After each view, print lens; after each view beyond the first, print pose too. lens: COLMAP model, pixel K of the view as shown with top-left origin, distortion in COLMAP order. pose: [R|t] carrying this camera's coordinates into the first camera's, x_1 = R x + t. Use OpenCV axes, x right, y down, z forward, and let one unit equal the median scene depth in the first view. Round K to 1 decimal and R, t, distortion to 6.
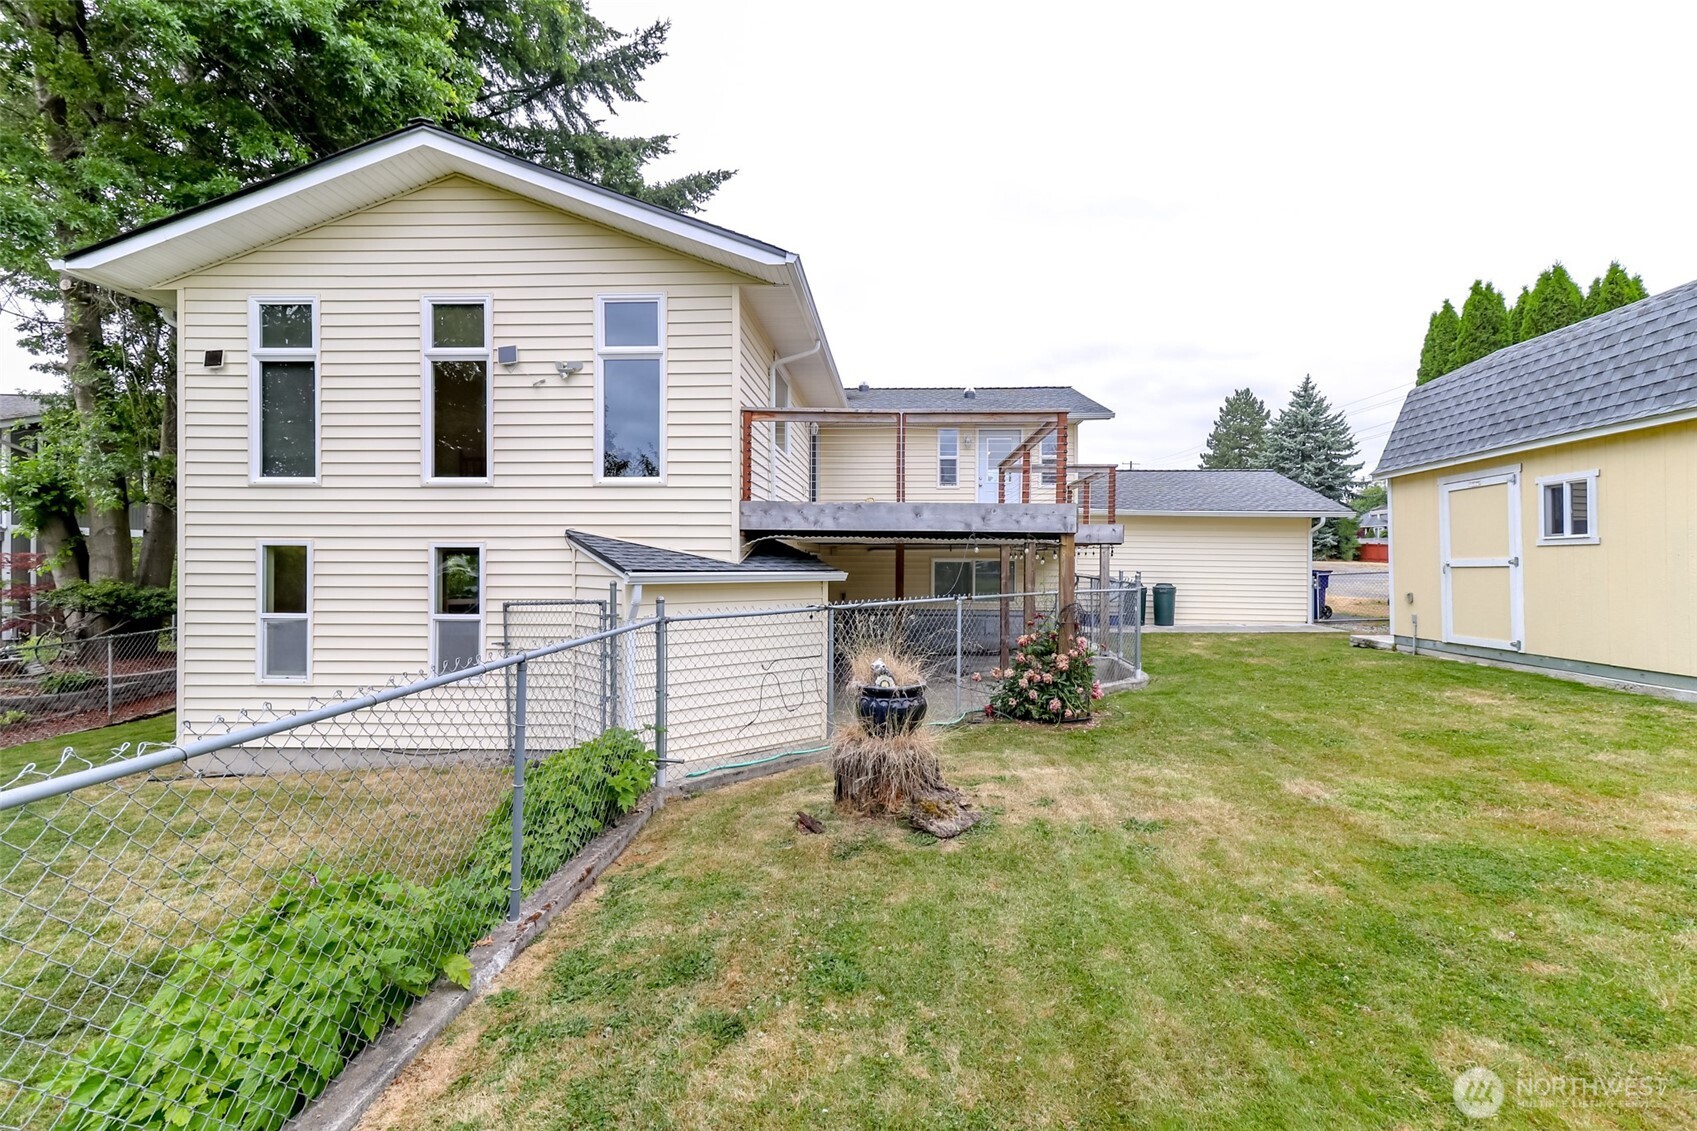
lens RADIAL K [[770.6, 0, 859.0], [0, 770.6, 558.1], [0, 0, 1]] dist [0.017077, 0.000316]
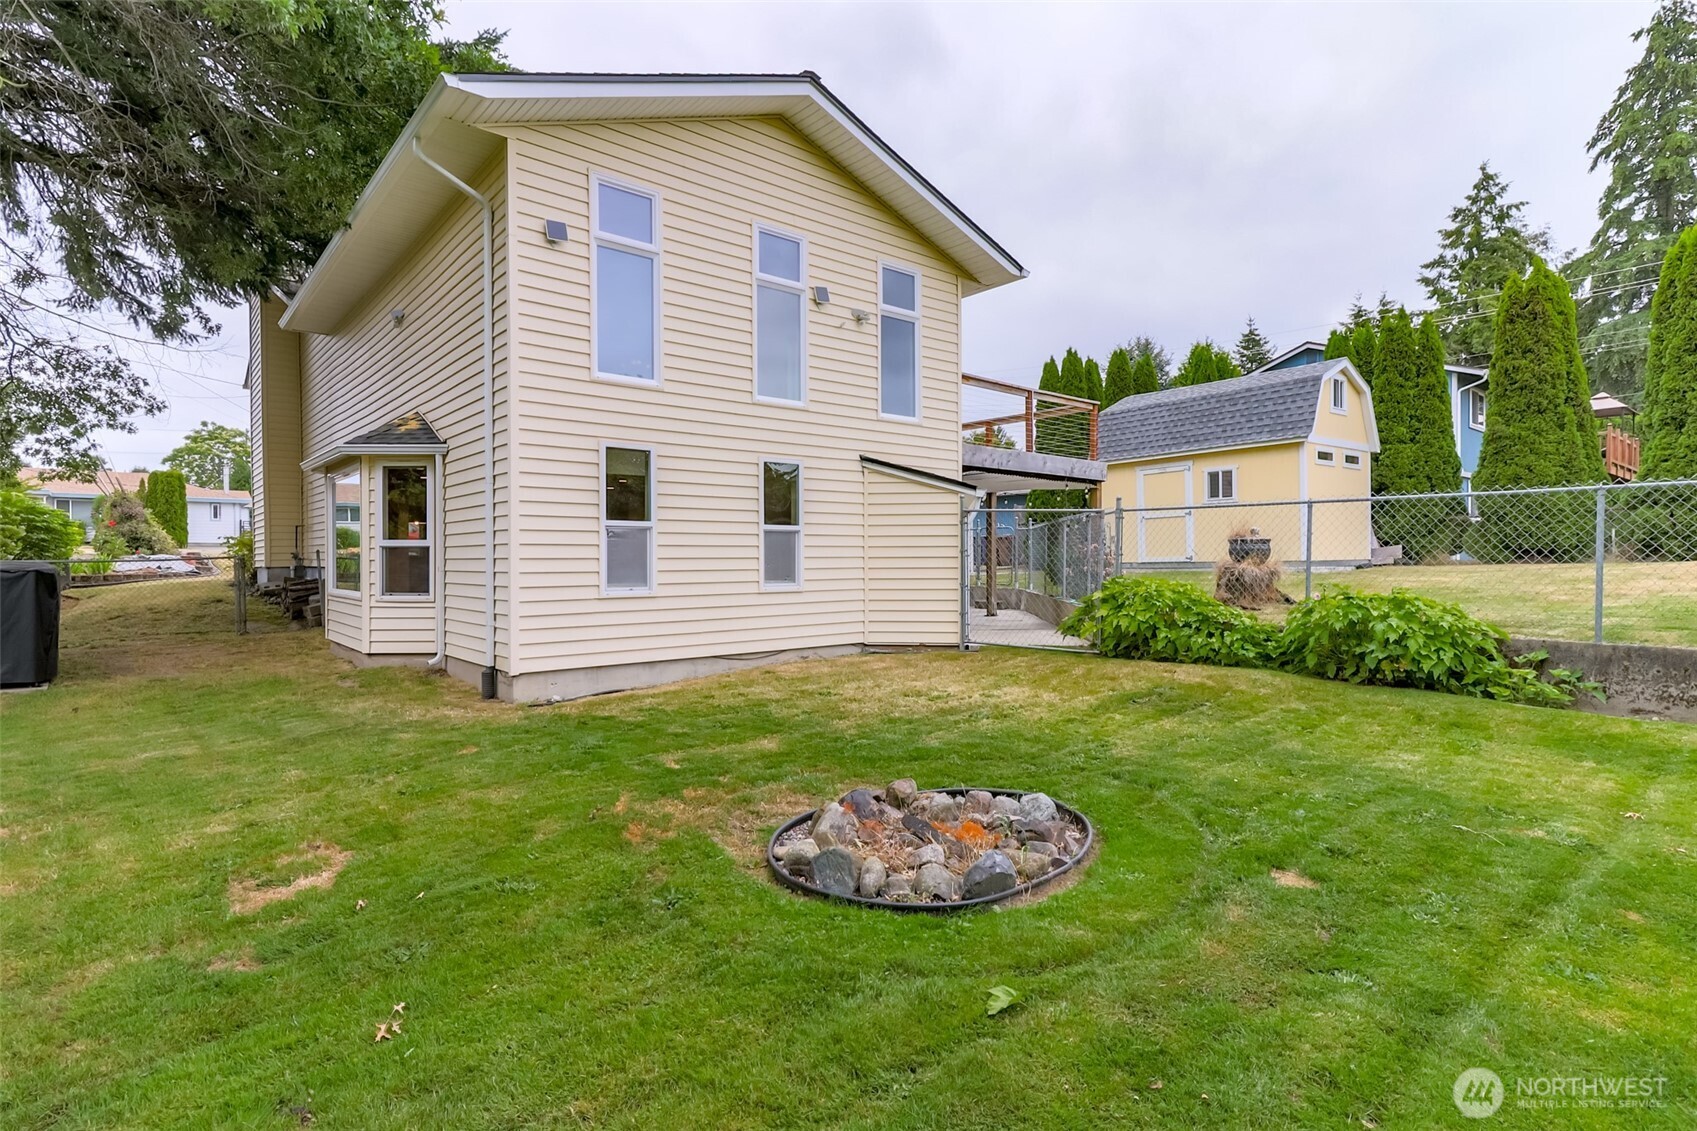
lens RADIAL K [[853.2, 0, 863.2], [0, 853.2, 571.2], [0, 0, 1]] dist [0.018617, -0.000104]
pose [[0.726209, -0.014539, 0.687320, -1.246005], [0.004544, 0.999856, 0.016348, 0.117653], [-0.687459, -0.008749, 0.726171, 0.053156]]
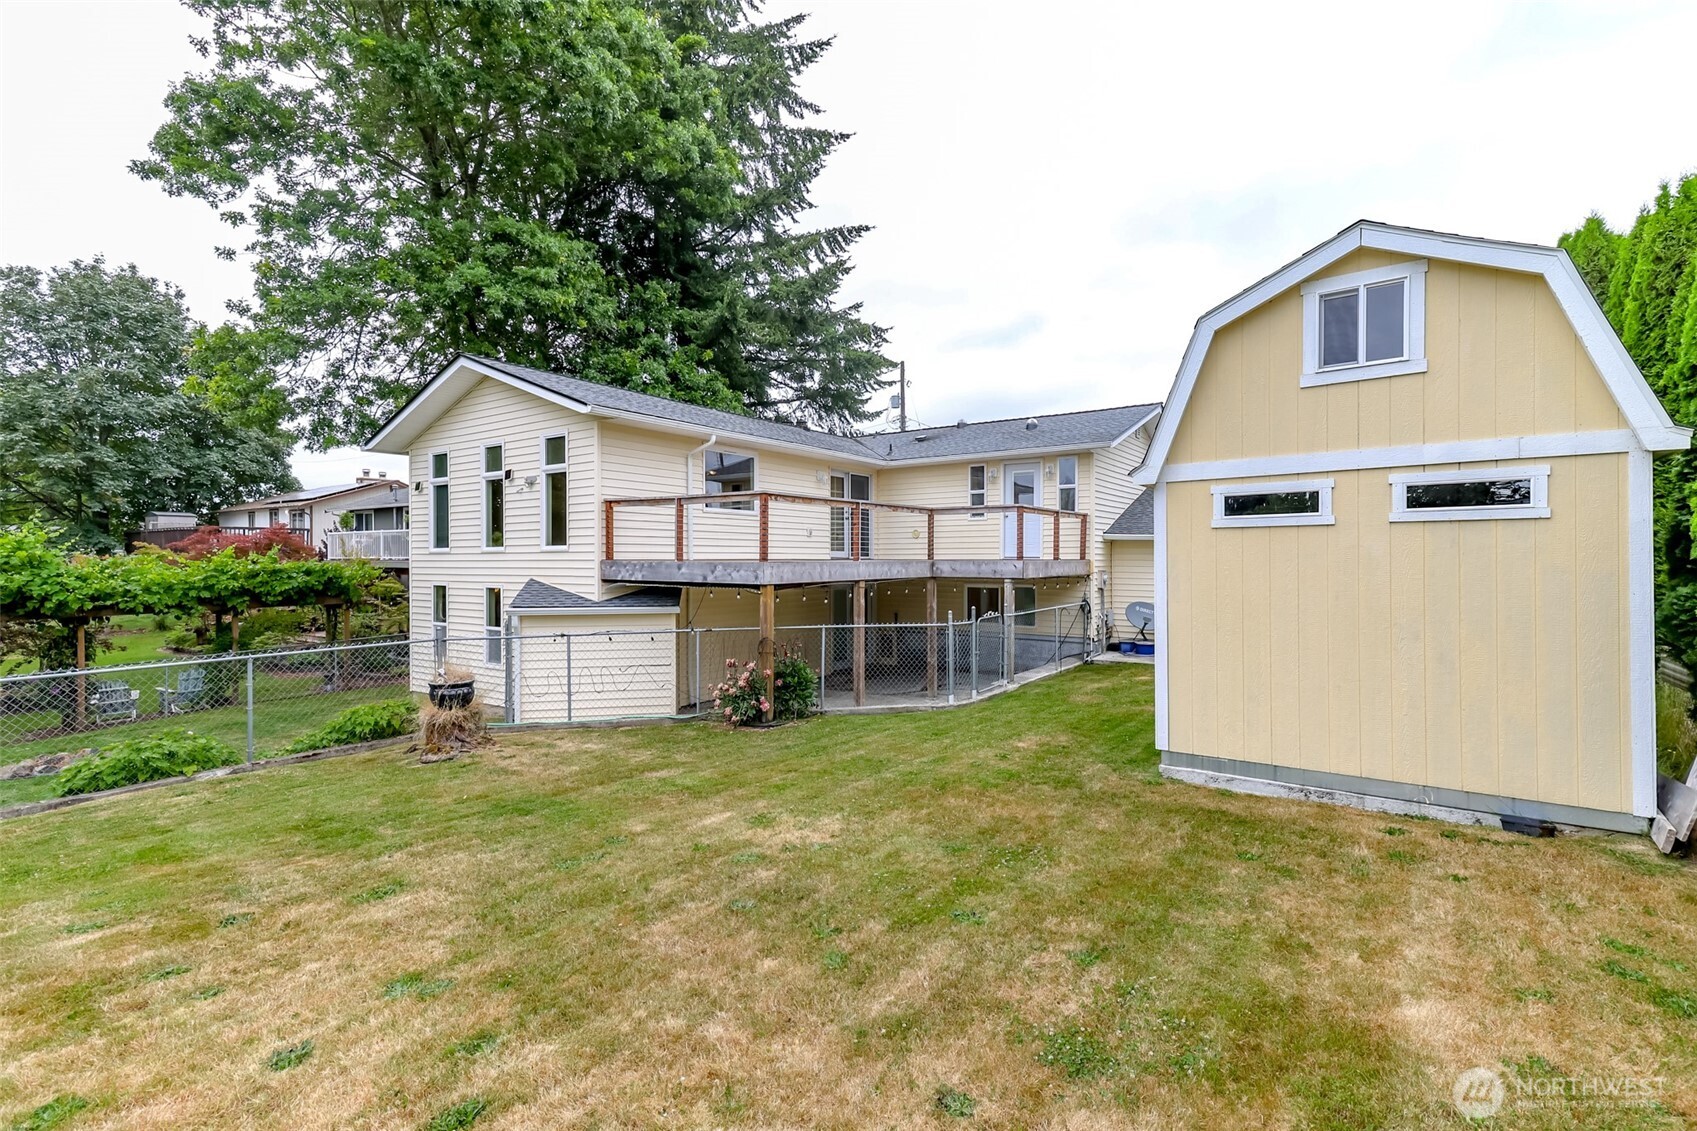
lens RADIAL K [[770.6, 0, 859.0], [0, 770.6, 558.1], [0, 0, 1]] dist [0.017077, 0.000316]
pose [[0.855132, -0.007563, -0.518356, 1.060896], [0.008669, 0.999962, -0.000290, -0.072789], [0.518339, -0.004246, 0.855165, -0.046778]]
